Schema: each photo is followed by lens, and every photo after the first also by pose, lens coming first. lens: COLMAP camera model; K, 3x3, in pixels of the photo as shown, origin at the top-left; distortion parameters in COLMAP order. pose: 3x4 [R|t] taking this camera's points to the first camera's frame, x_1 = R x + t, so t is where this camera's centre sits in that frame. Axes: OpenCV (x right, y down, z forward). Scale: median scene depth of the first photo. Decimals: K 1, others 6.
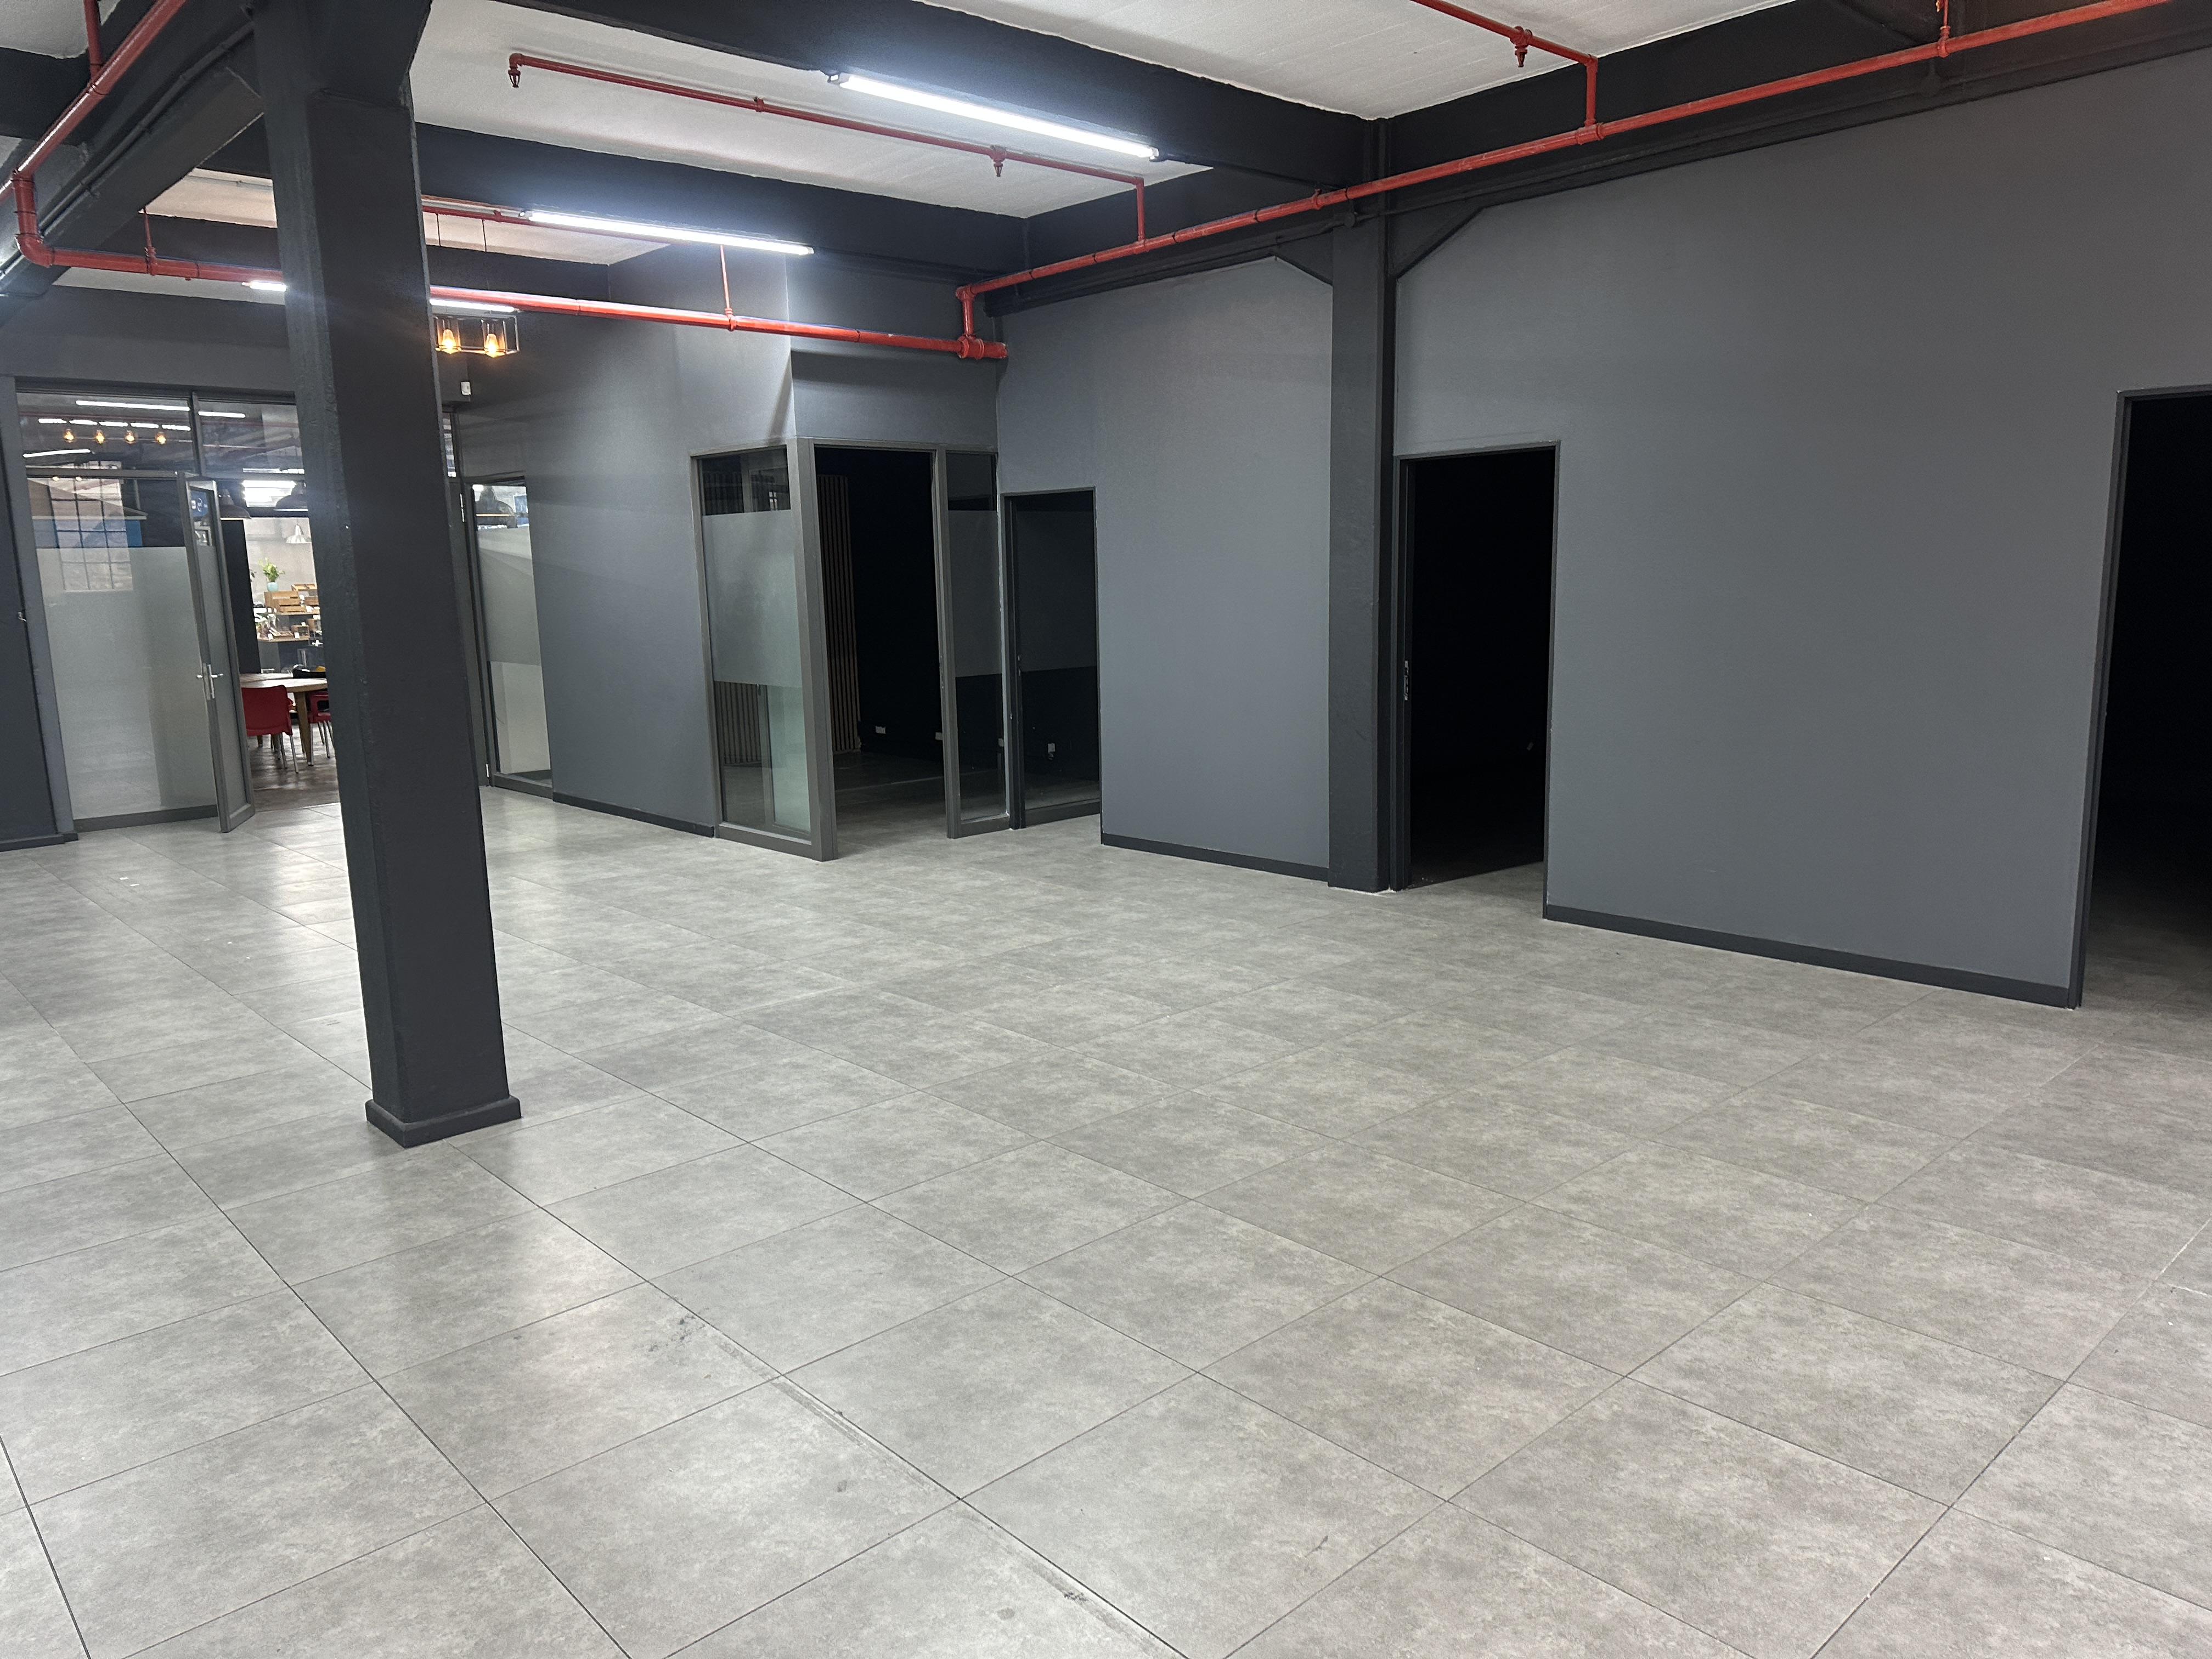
lens RADIAL K [[1531.8, 0, 1107.5], [0, 1531.8, 825.2], [0, 0, 1]] dist [0.031485, -0.038235]
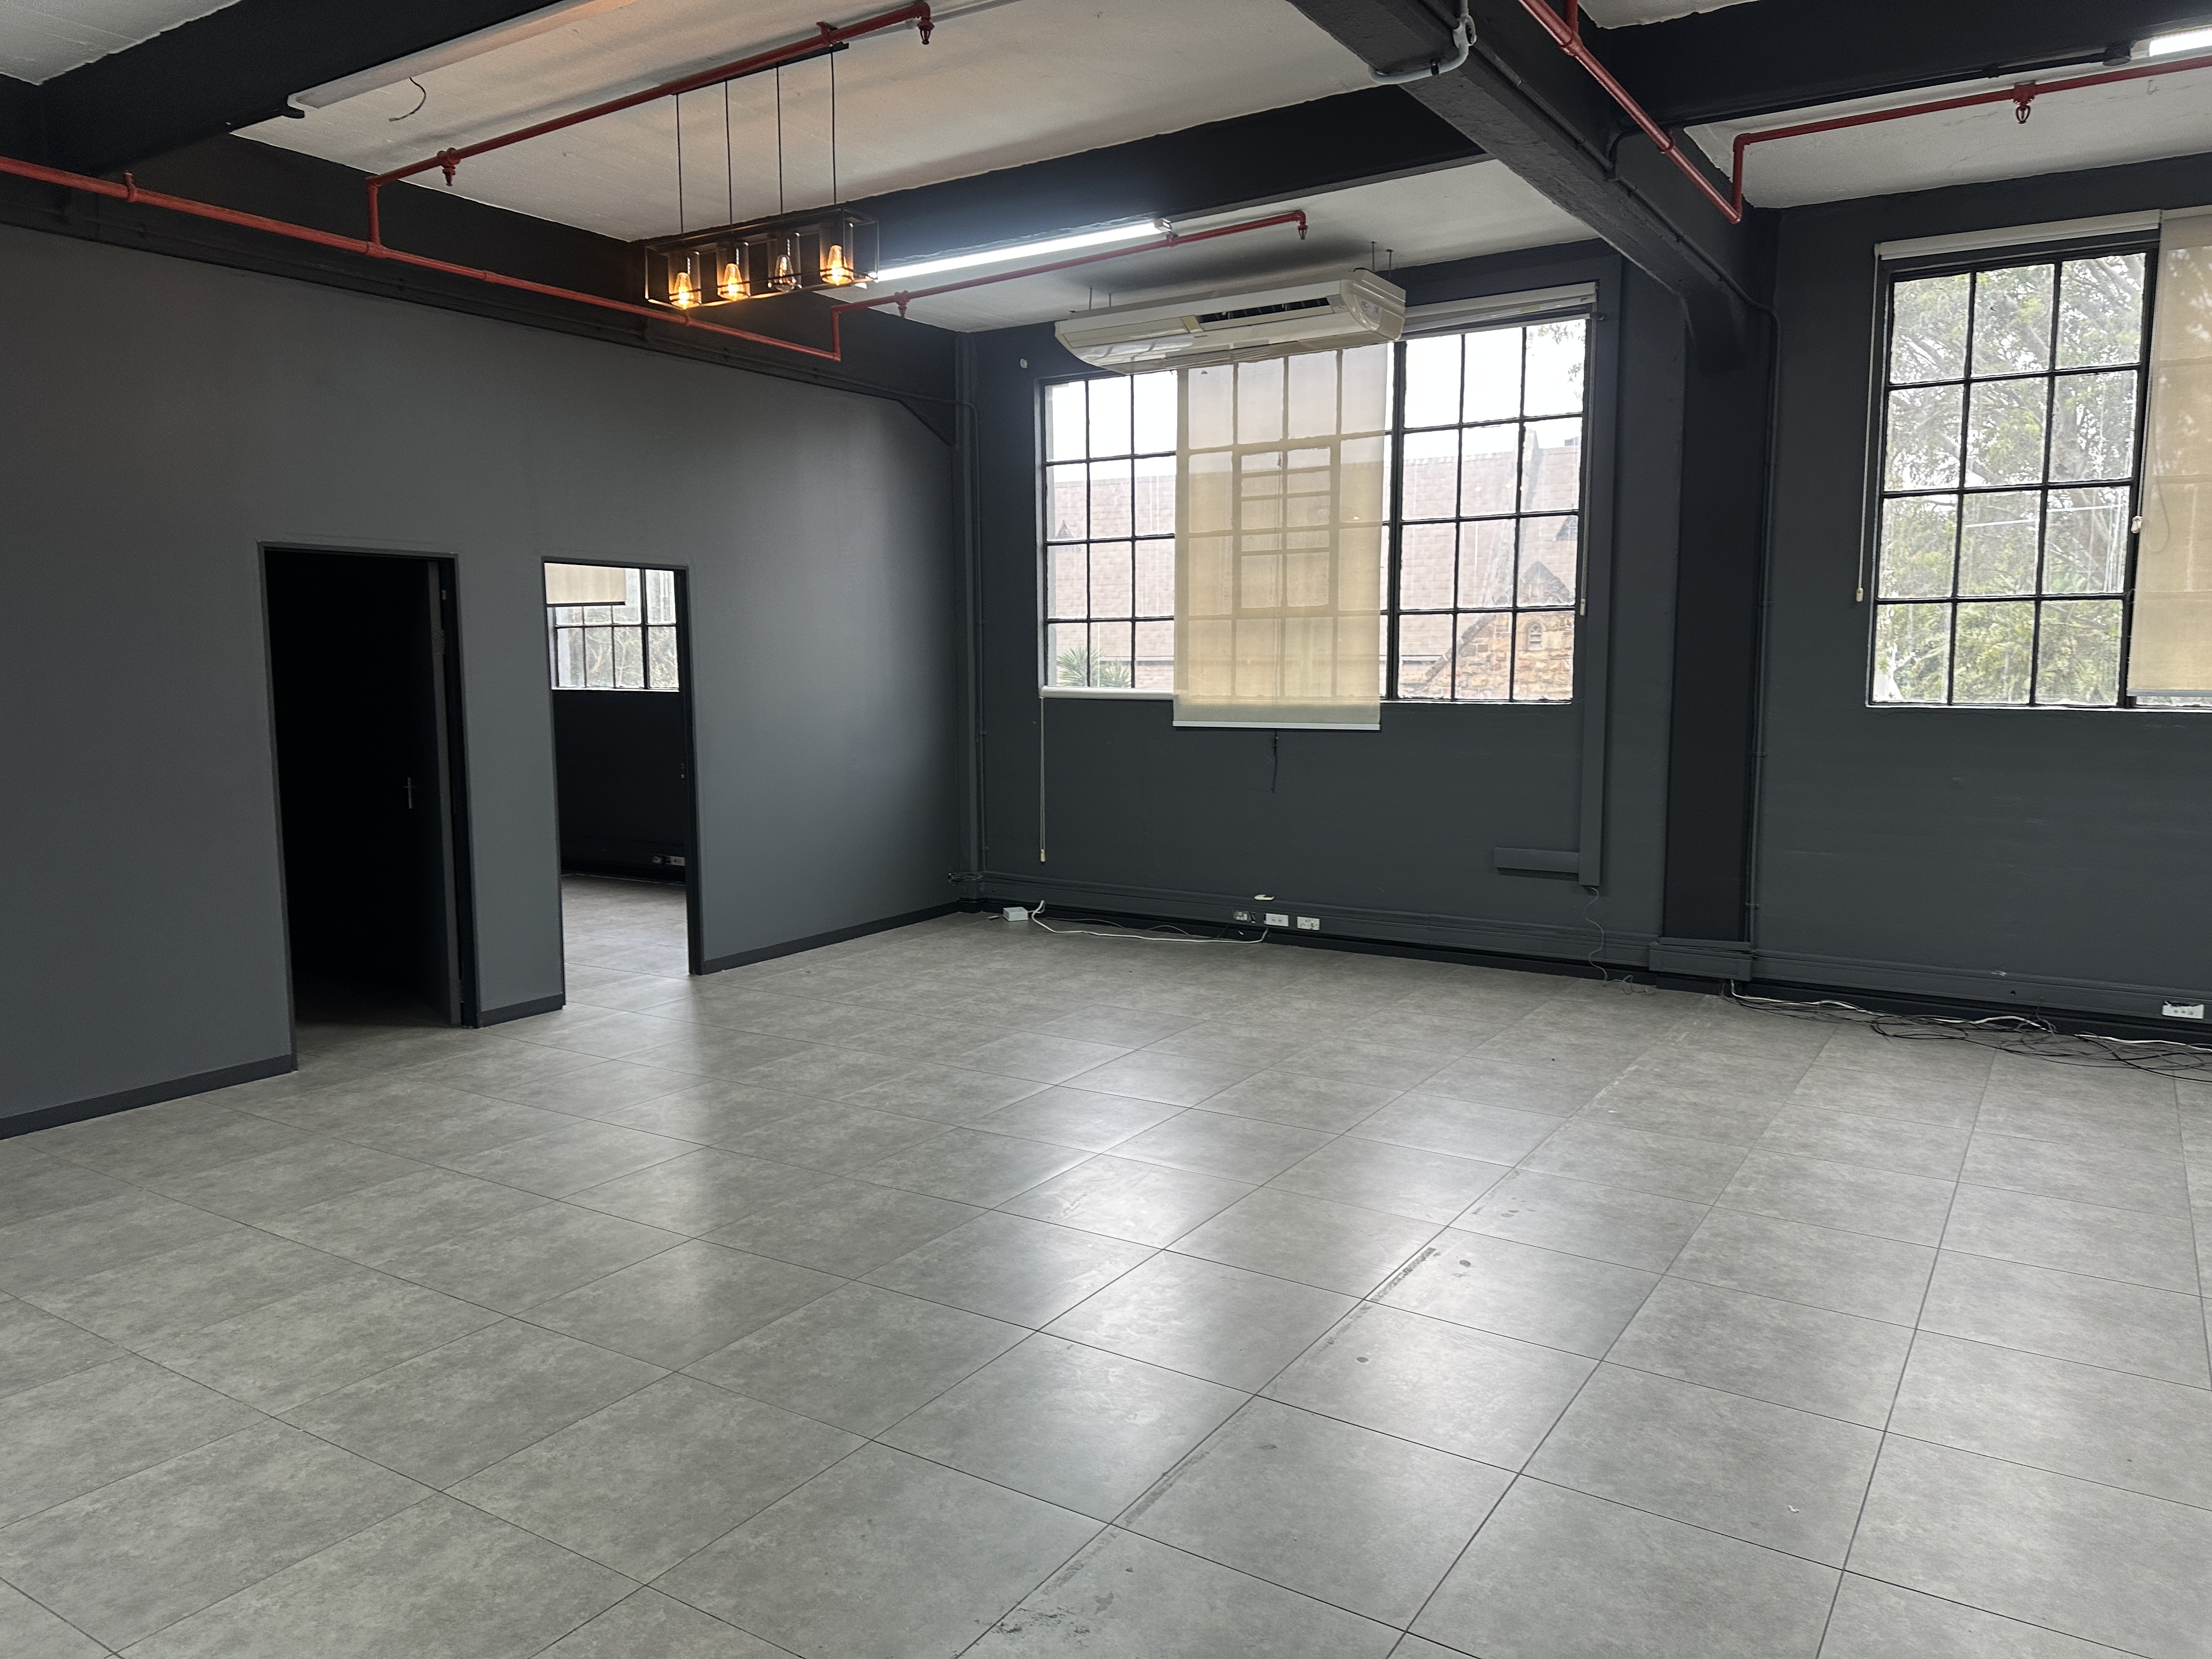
lens RADIAL K [[1531.8, 0, 1118.2], [0, 1531.8, 840.4], [0, 0, 1]] dist [0.031485, -0.038235]
pose [[-0.258260, -0.094201, 0.961472, -0.649449], [0.173332, 0.974567, 0.142043, -0.108883], [-0.950399, 0.203338, -0.235364, 0.689278]]
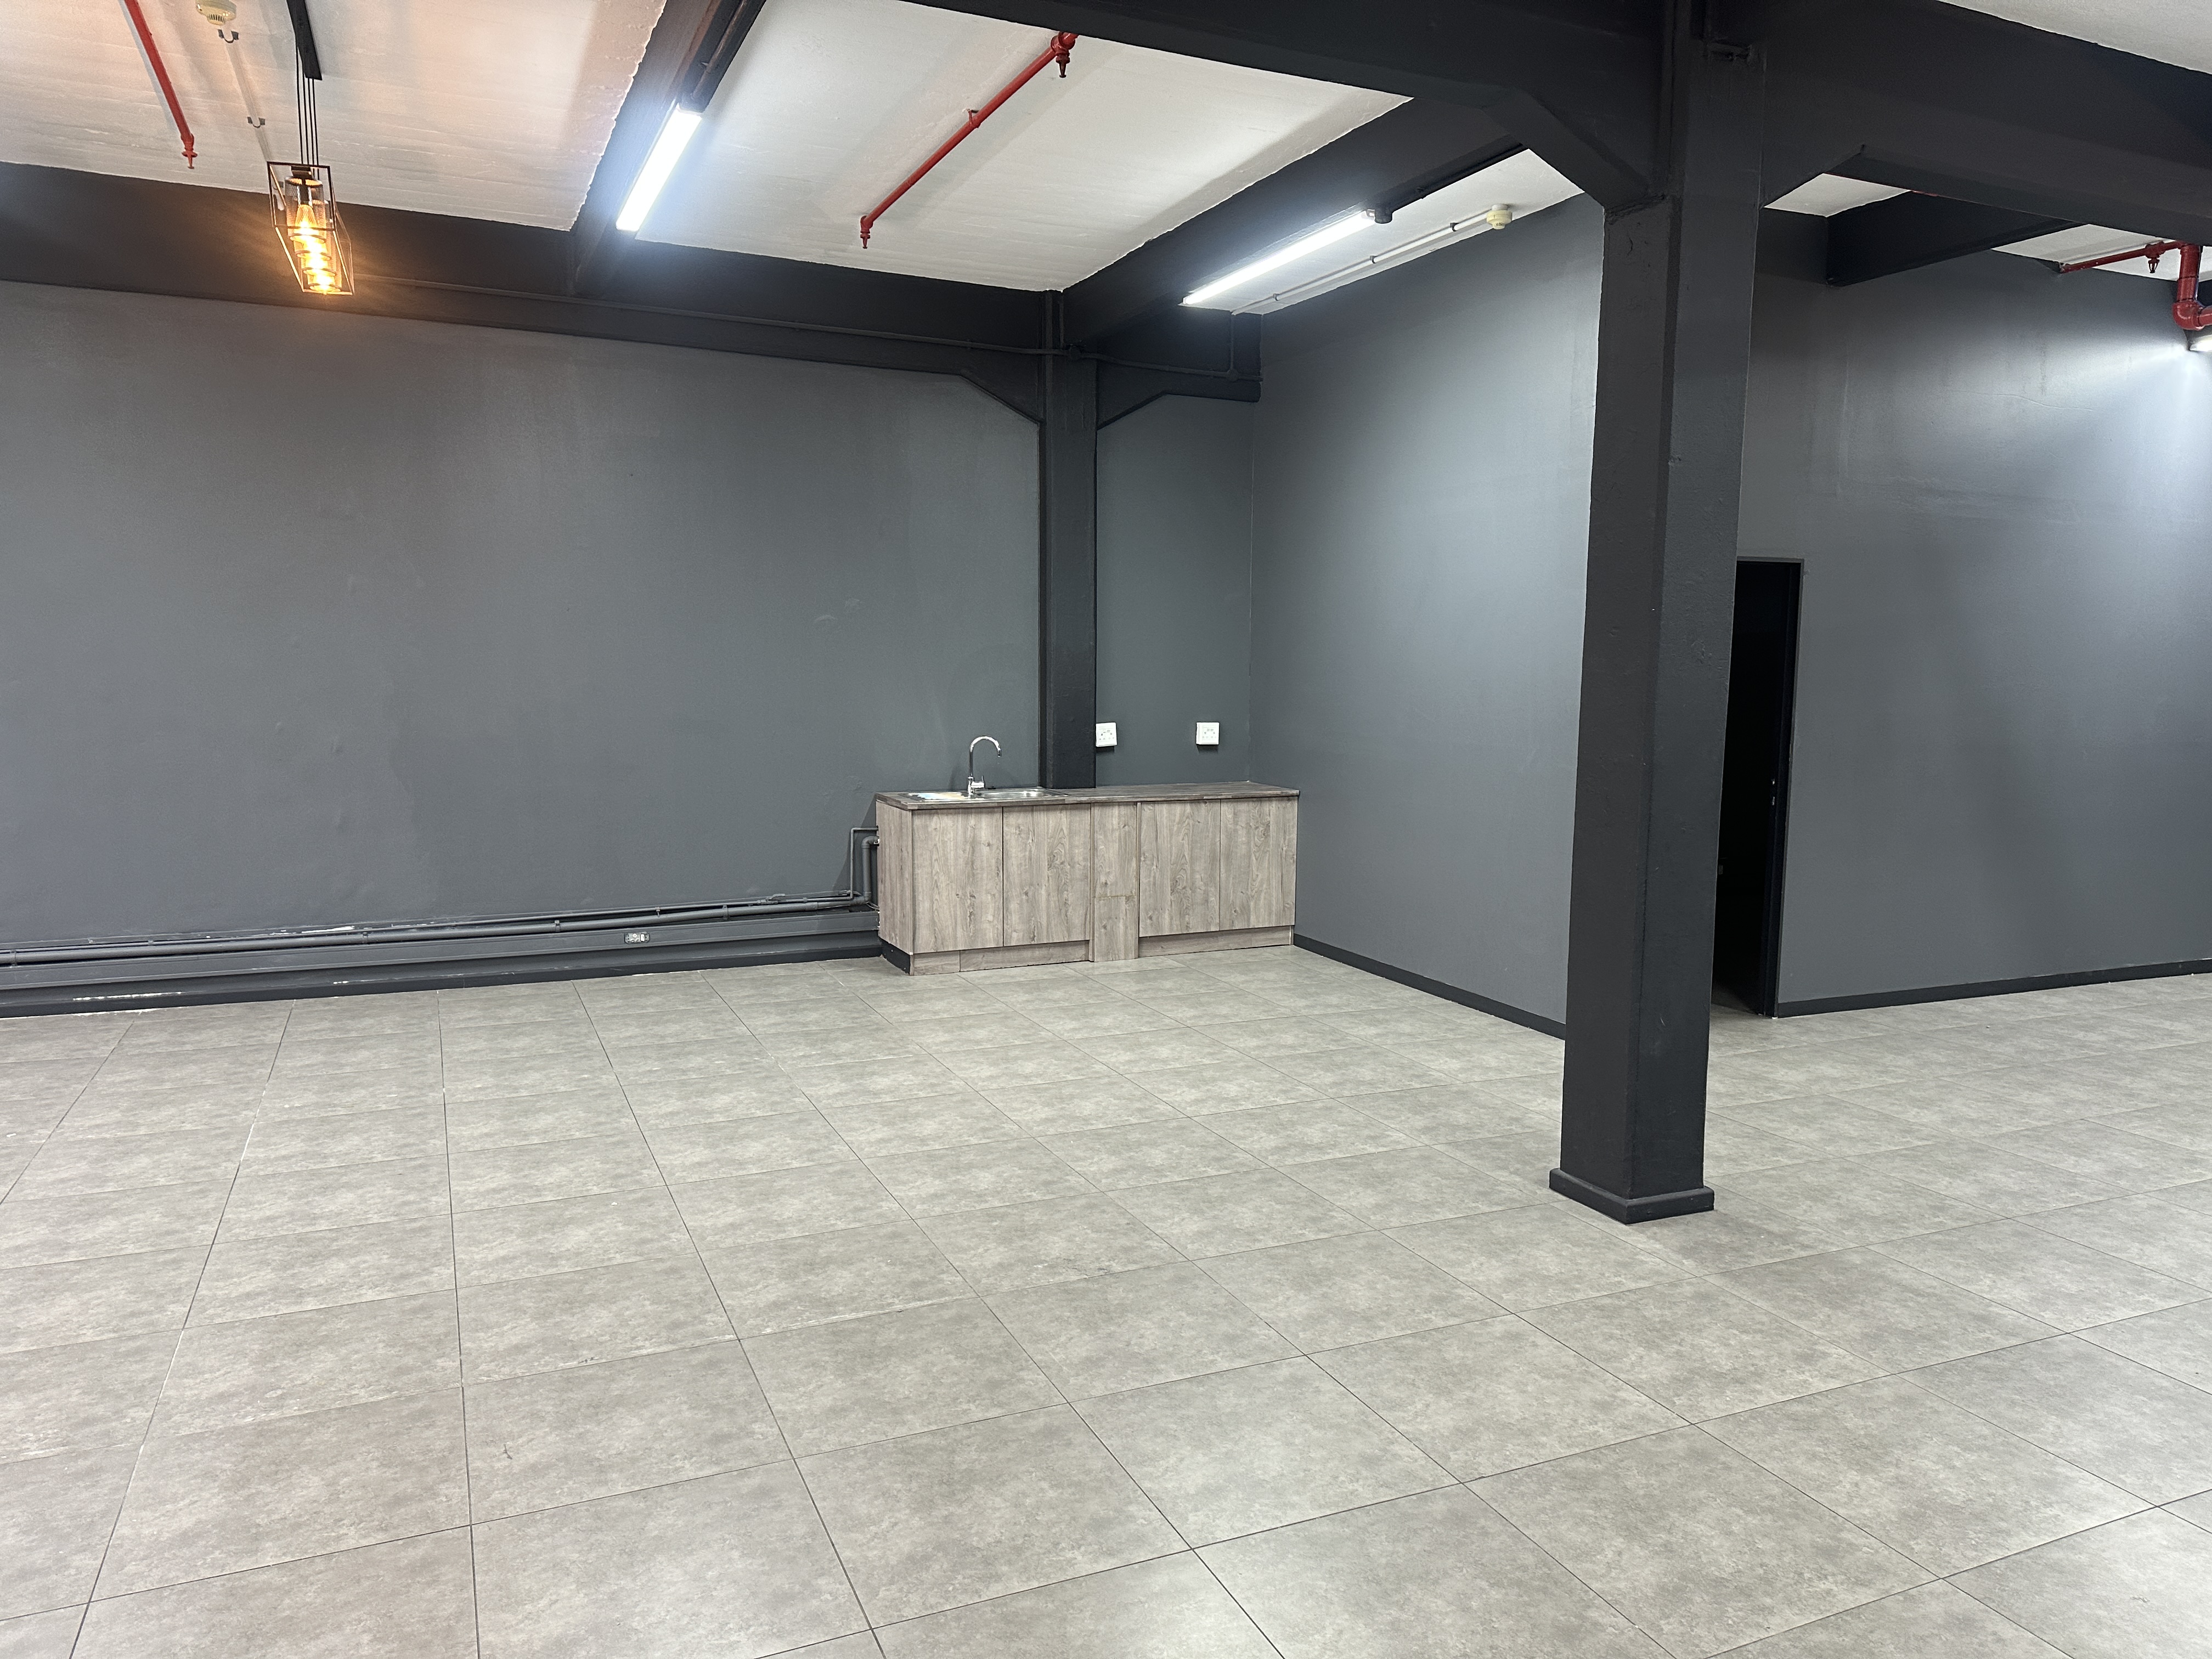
lens RADIAL K [[1531.8, 0, 1117.8], [0, 1531.8, 837.2], [0, 0, 1]] dist [0.031485, -0.038235]
pose [[-0.318448, 0.132847, -0.938585, 0.527312], [-0.163742, 0.967539, 0.192501, -0.157498], [0.933691, 0.214988, -0.286358, 0.841109]]
